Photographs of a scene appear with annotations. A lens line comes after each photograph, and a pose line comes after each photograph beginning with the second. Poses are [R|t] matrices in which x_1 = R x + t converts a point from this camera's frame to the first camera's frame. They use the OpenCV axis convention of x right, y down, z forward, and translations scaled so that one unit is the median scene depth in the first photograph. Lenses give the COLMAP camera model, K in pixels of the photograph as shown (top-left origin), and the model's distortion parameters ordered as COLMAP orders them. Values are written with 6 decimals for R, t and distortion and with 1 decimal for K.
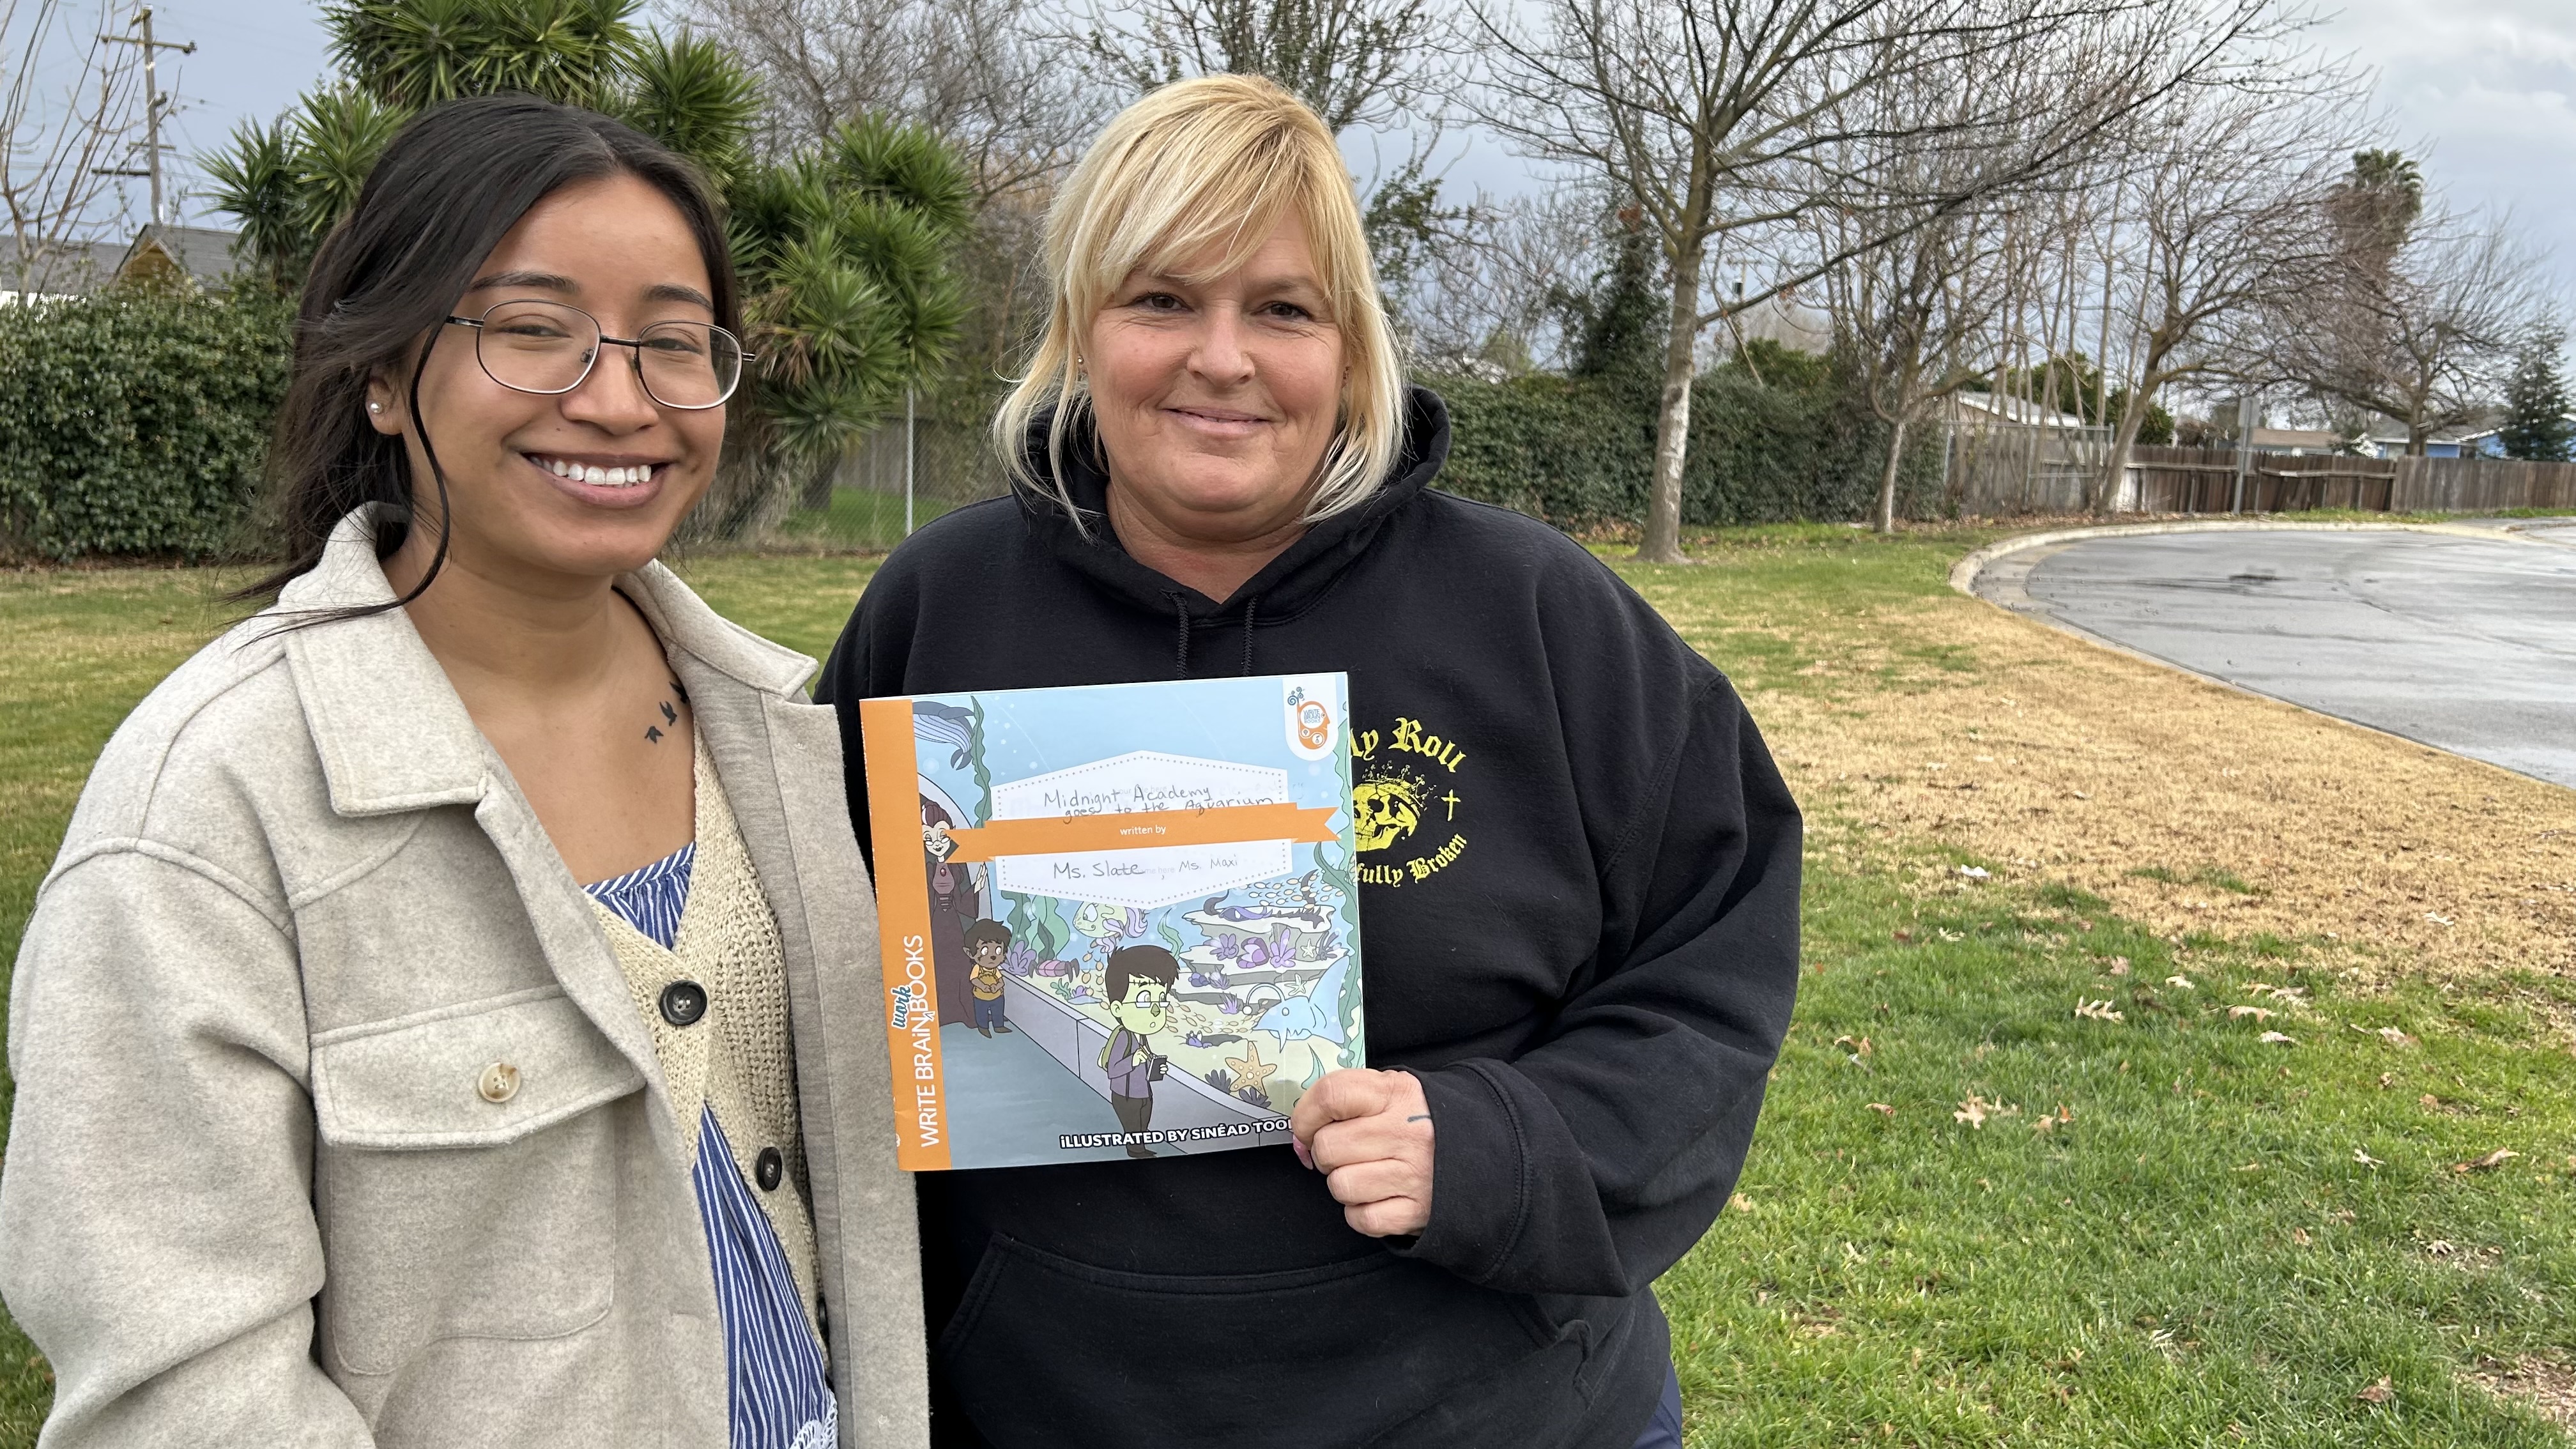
lens RADIAL K [[1920.4, 0, 1302.8], [0, 1920.4, 719.7], [0, 0, 1]] dist [0.030983, -0.021492]
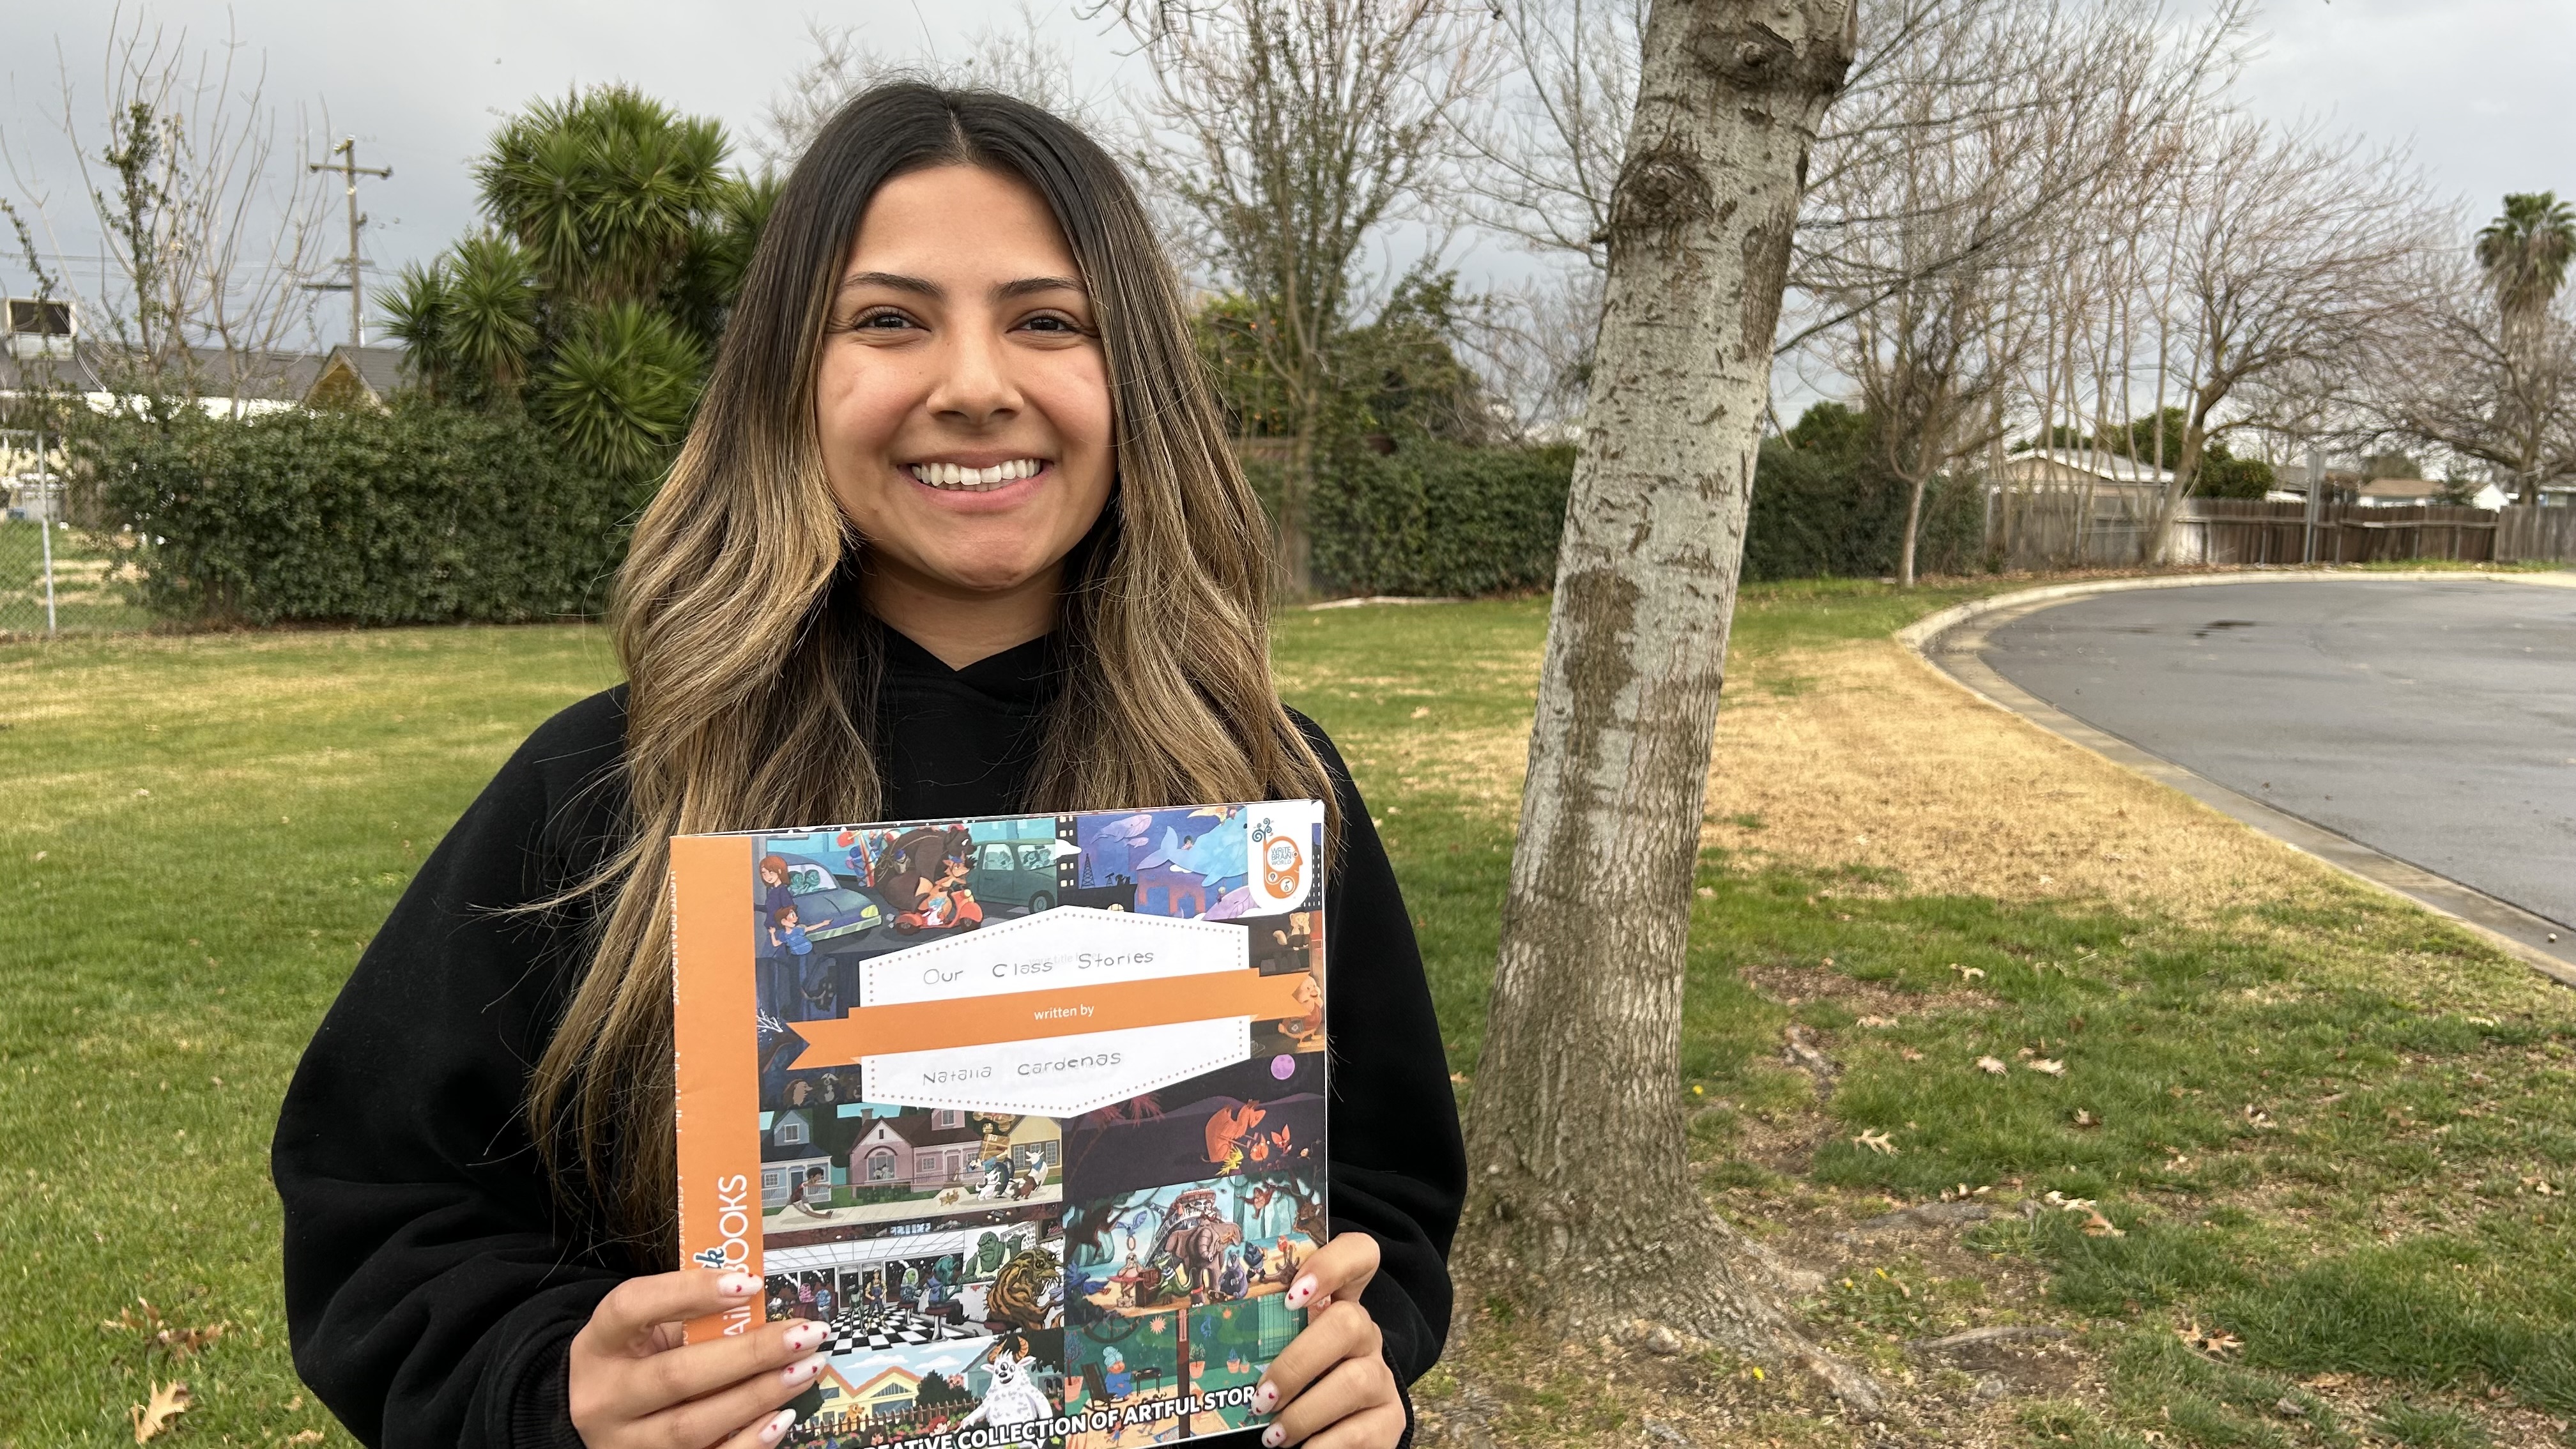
lens RADIAL K [[1924.1, 0, 1276.3], [0, 1924.1, 735.9], [0, 0, 1]] dist [0.022494, -0.010003]
pose [[0.995770, -0.006668, -0.091643, 0.085881], [0.004152, 0.999610, -0.027609, 0.018807], [0.091791, 0.027111, 0.995409, -0.122197]]
